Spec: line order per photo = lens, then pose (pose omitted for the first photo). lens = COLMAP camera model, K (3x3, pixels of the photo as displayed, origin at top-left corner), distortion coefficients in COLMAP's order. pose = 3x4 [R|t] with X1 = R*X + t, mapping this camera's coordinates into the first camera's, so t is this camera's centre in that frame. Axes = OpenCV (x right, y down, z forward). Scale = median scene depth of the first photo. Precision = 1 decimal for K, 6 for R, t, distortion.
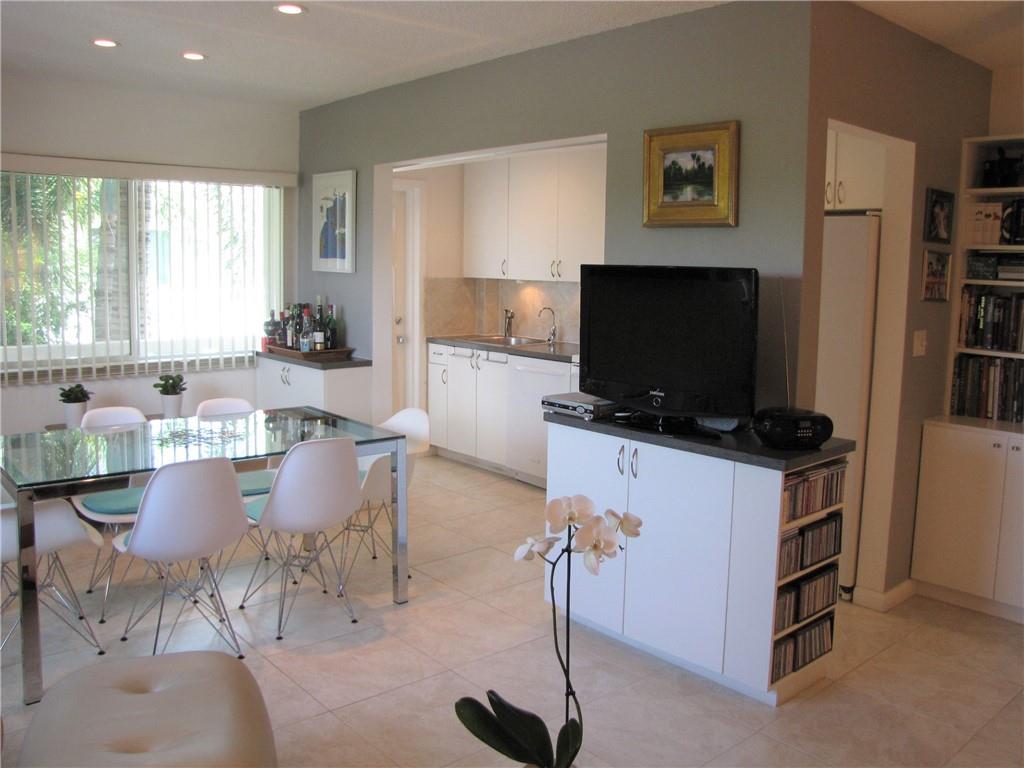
lens RADIAL K [[866.7, 0, 534.6], [0, 866.7, 364.2], [0, 0, 1]] dist [-0.183998, 0.153737]
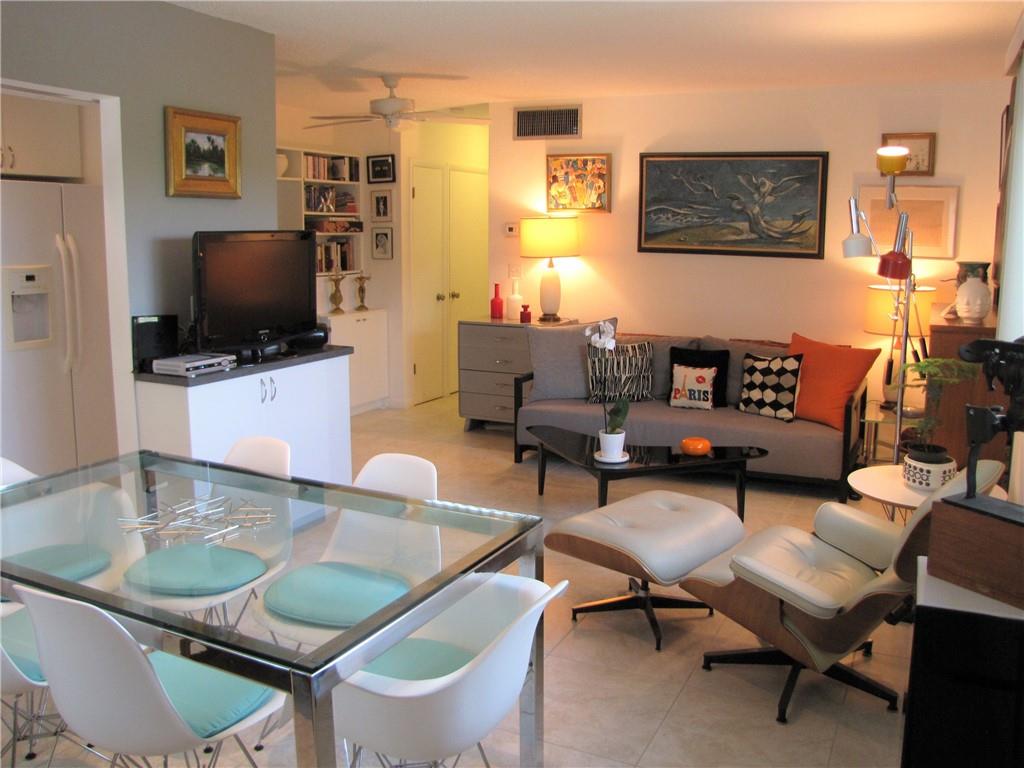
lens RADIAL K [[872.3, 0, 527.3], [0, 872.3, 357.7], [0, 0, 1]] dist [-0.174190, 0.149298]
pose [[-0.372906, -0.154677, 0.914886, -0.948759], [0.095972, 0.974289, 0.203838, -0.121405], [-0.922893, 0.163816, -0.348473, 0.891379]]
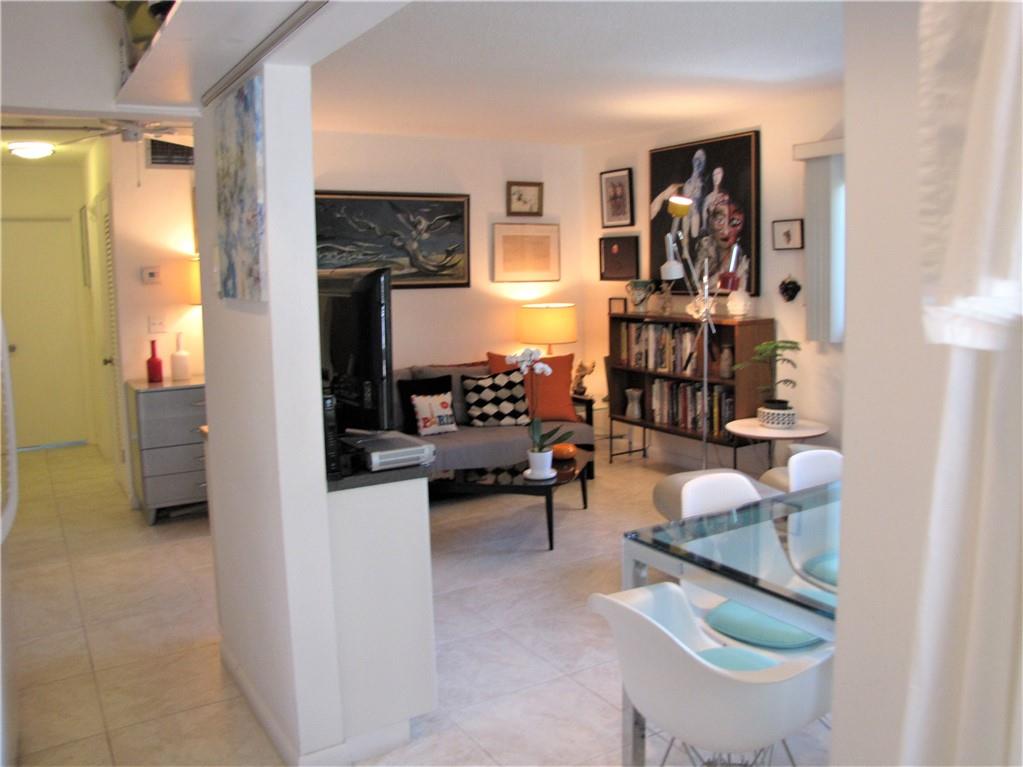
lens RADIAL K [[869.8, 0, 528.4], [0, 869.8, 361.5], [0, 0, 1]] dist [-0.192824, 0.186277]
pose [[-0.983767, -0.015659, 0.178769, -0.184861], [0.025815, 0.973476, 0.227330, -0.182156], [-0.177587, 0.228255, -0.957268, 1.533800]]
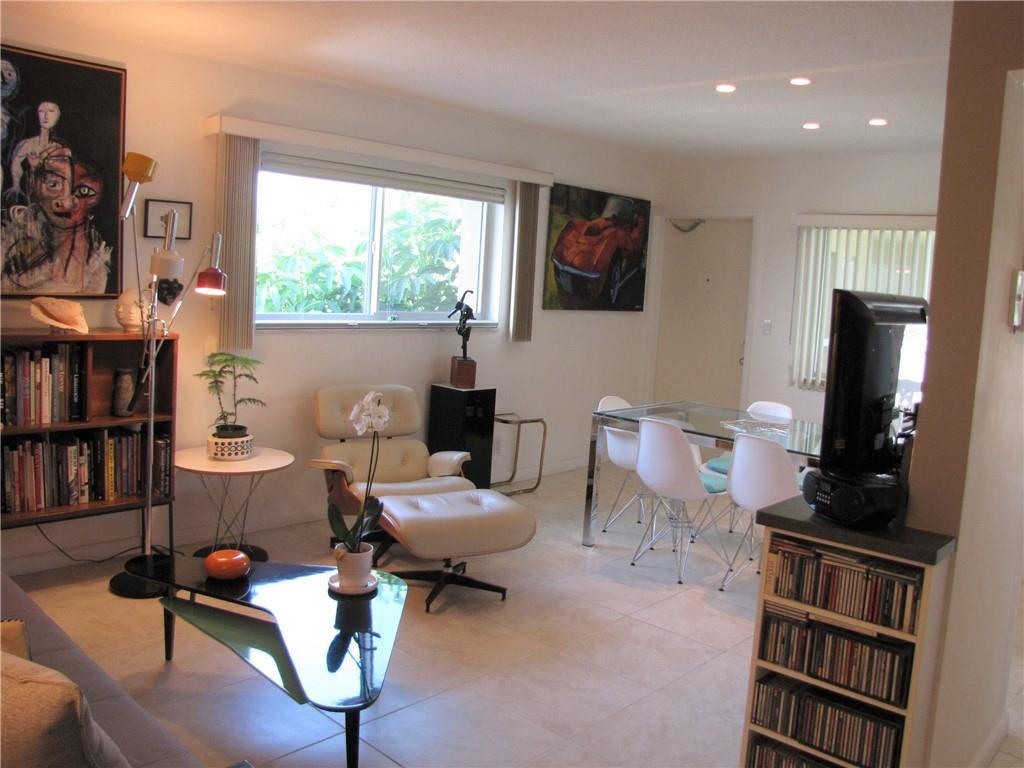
lens RADIAL K [[870.6, 0, 528.9], [0, 870.6, 362.0], [0, 0, 1]] dist [-0.192824, 0.186277]
pose [[0.105677, 0.090711, -0.990254, 0.768244], [-0.175726, 0.981862, 0.071189, -0.037767], [0.978751, 0.166490, 0.119701, 0.451119]]
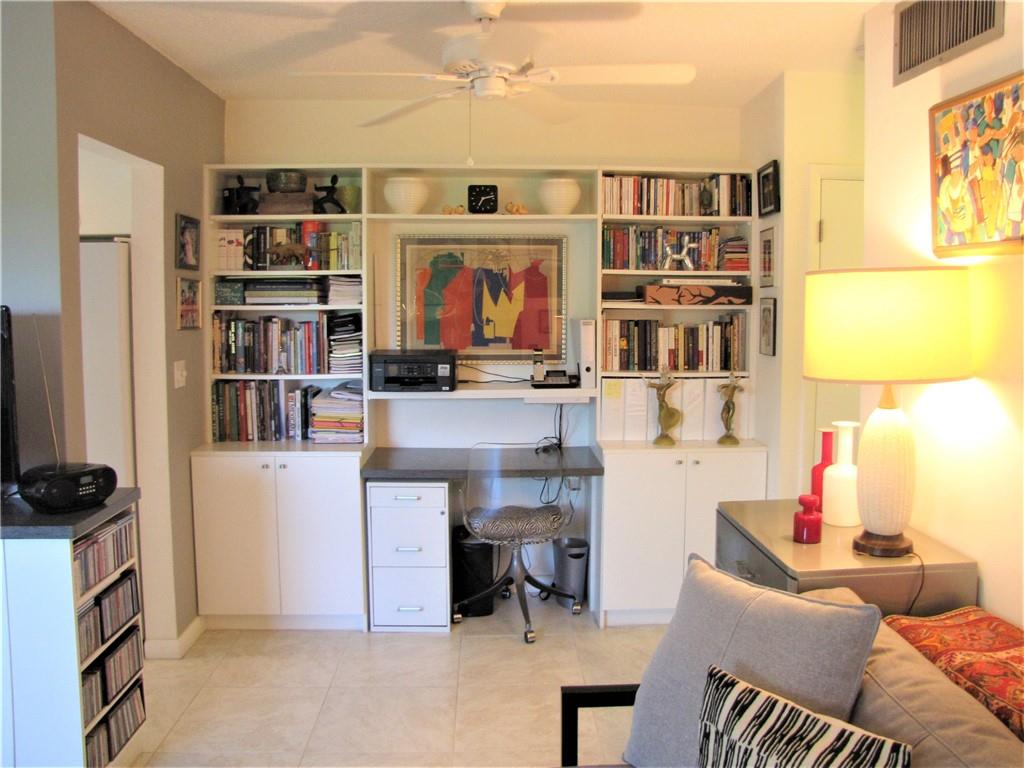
lens RADIAL K [[866.7, 0, 534.6], [0, 866.7, 364.2], [0, 0, 1]] dist [-0.183998, 0.153737]
pose [[0.627495, -0.077978, 0.774706, -0.033497], [0.099952, 0.994807, 0.019174, -0.013197], [-0.772178, 0.065402, 0.632031, 0.068004]]
